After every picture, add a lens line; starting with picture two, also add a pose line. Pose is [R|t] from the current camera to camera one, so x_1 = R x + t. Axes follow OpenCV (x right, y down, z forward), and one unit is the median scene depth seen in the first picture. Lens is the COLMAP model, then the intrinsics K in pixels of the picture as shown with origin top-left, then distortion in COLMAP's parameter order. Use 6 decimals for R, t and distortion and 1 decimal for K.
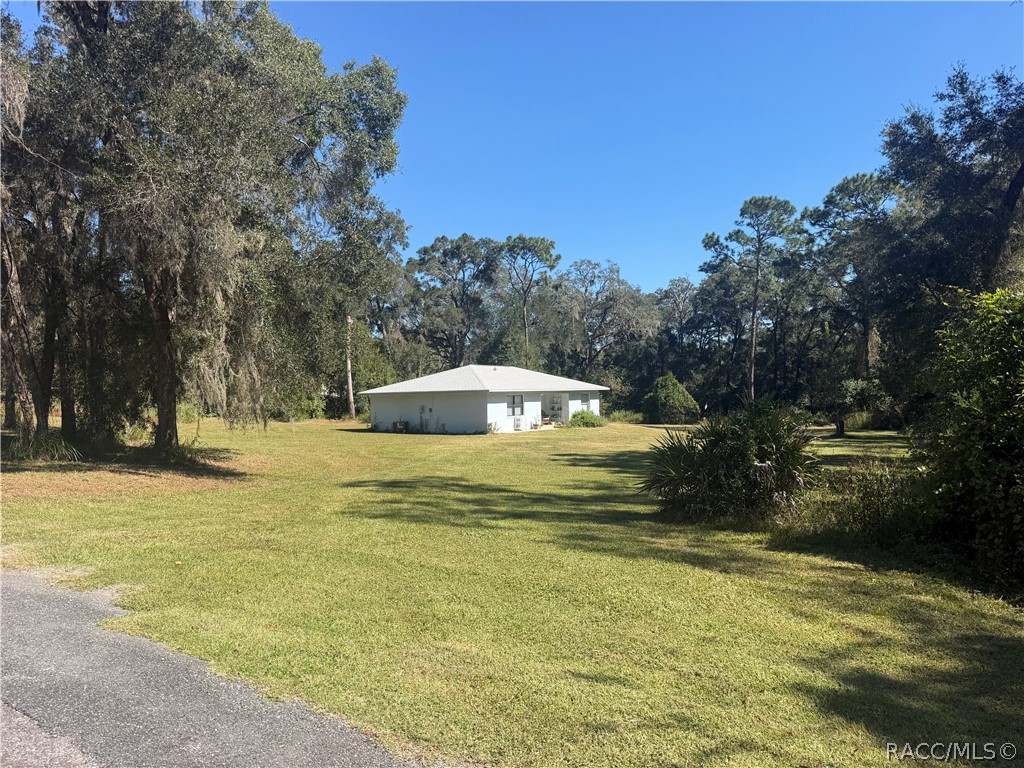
lens RADIAL K [[716.3, 0, 512.0], [0, 716.3, 385.3], [0, 0, 1]] dist [-0.001549, -0.000411]
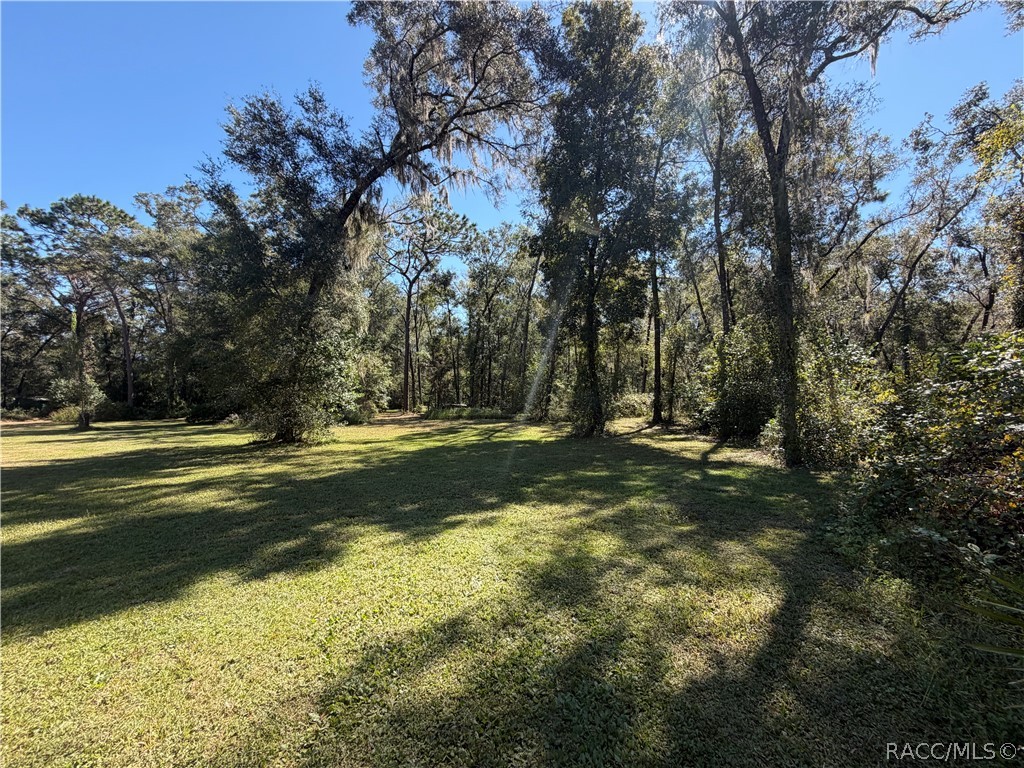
lens RADIAL K [[407.6, 0, 512.6], [0, 407.6, 379.8], [0, 0, 1]] dist [0.001593, -0.000158]
pose [[0.254347, 0.044972, 0.966067, 0.037611], [-0.019354, 0.998955, -0.041408, 0.008129], [-0.966919, -0.008165, 0.254952, 0.176295]]
